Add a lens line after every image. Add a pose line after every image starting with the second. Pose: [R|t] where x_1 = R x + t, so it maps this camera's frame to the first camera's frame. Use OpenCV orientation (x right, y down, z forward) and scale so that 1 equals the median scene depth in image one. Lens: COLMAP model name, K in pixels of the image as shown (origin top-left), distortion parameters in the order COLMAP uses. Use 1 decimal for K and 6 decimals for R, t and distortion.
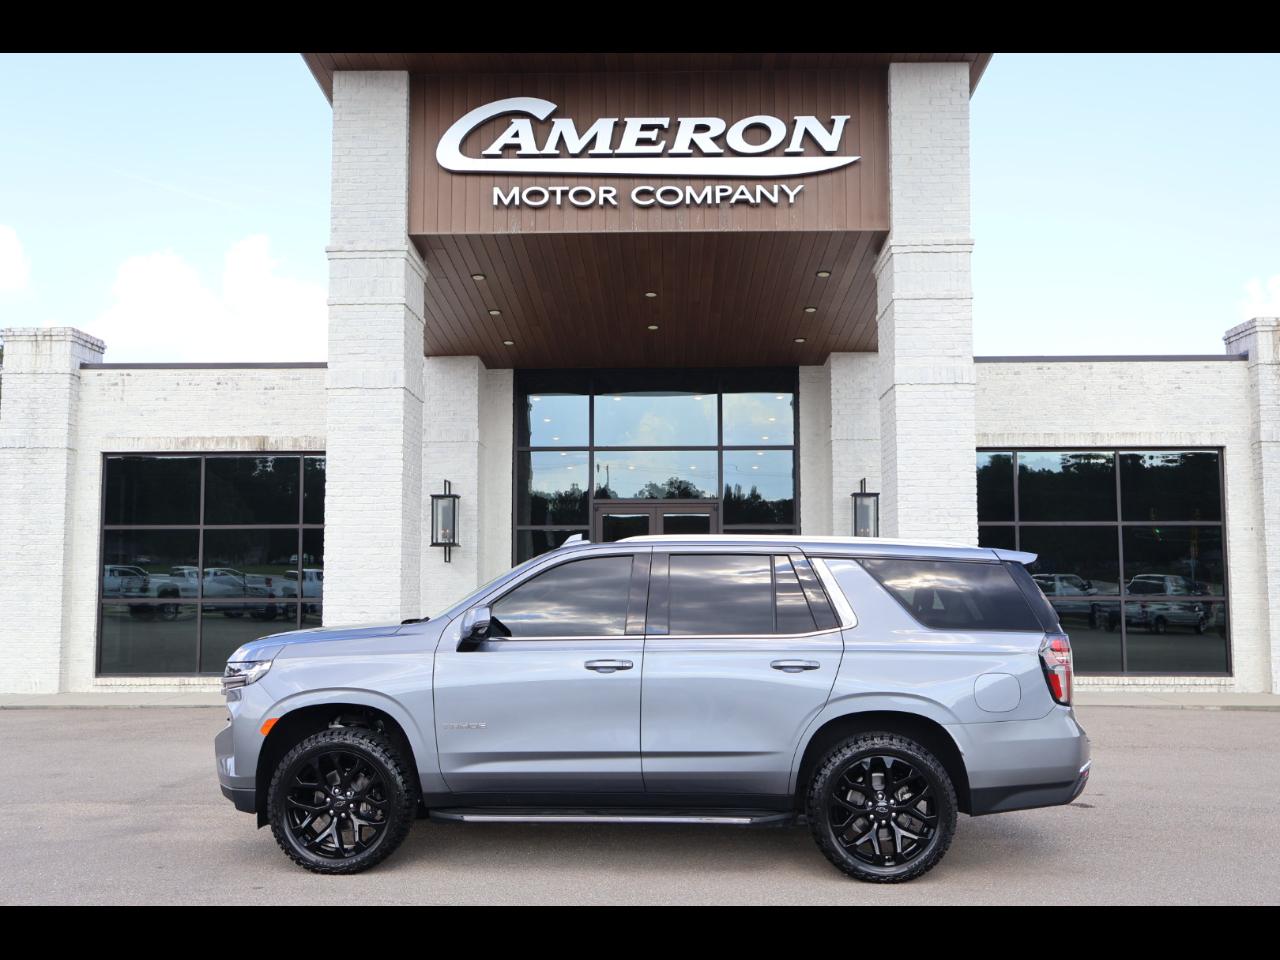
lens RADIAL K [[1362.7, 0, 641.1], [0, 1362.7, 489.8], [0, 0, 1]] dist [0.006587, 0.005617]
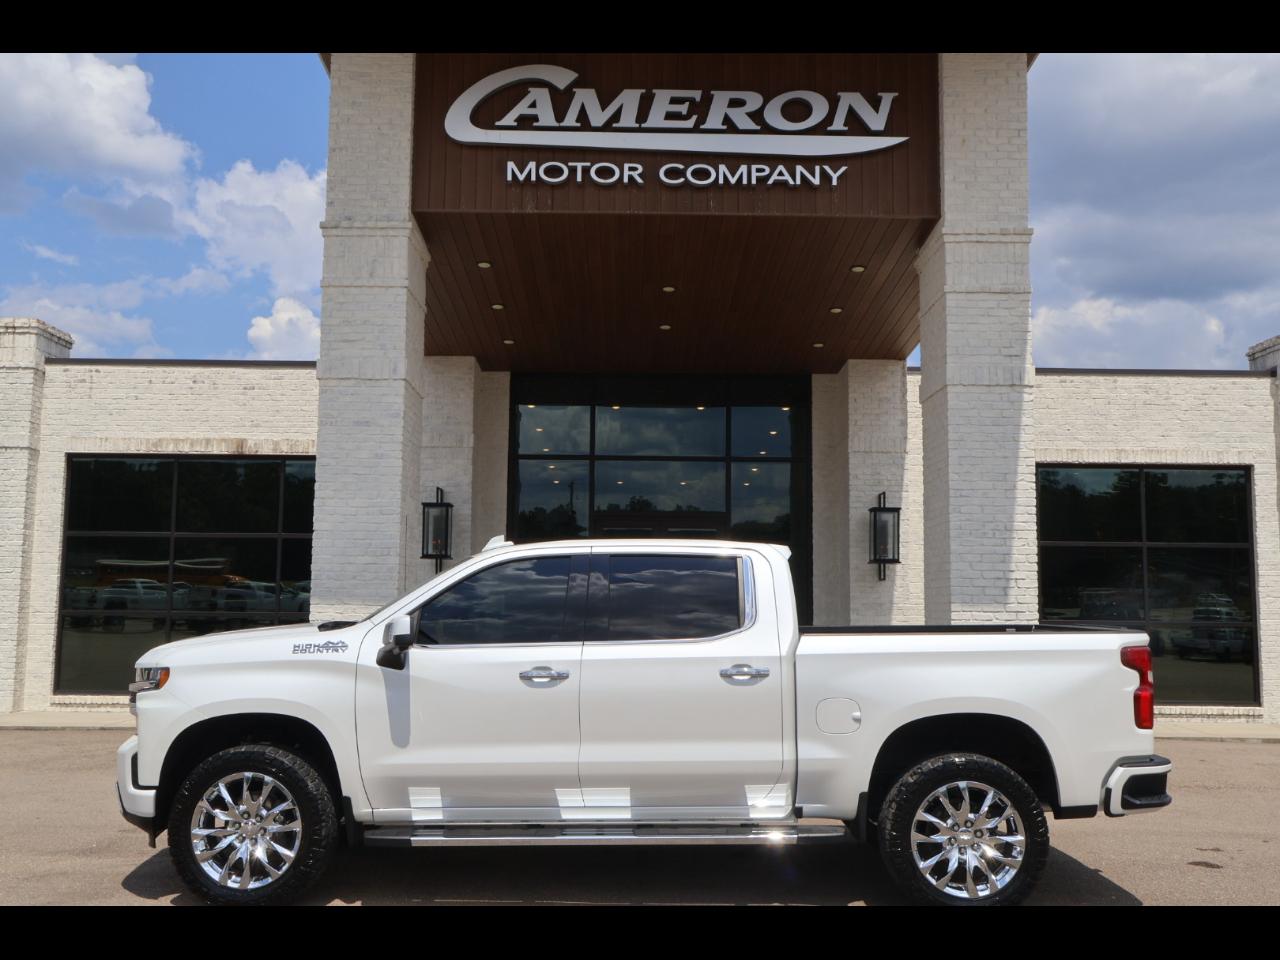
lens RADIAL K [[1274.1, 0, 630.4], [0, 1274.1, 485.2], [0, 0, 1]] dist [0.003436, 0.001312]
pose [[0.999281, 0.015541, 0.034580, -0.052437], [-0.014703, 0.999595, -0.024347, 0.013249], [-0.034945, 0.023821, 0.999105, 0.153337]]
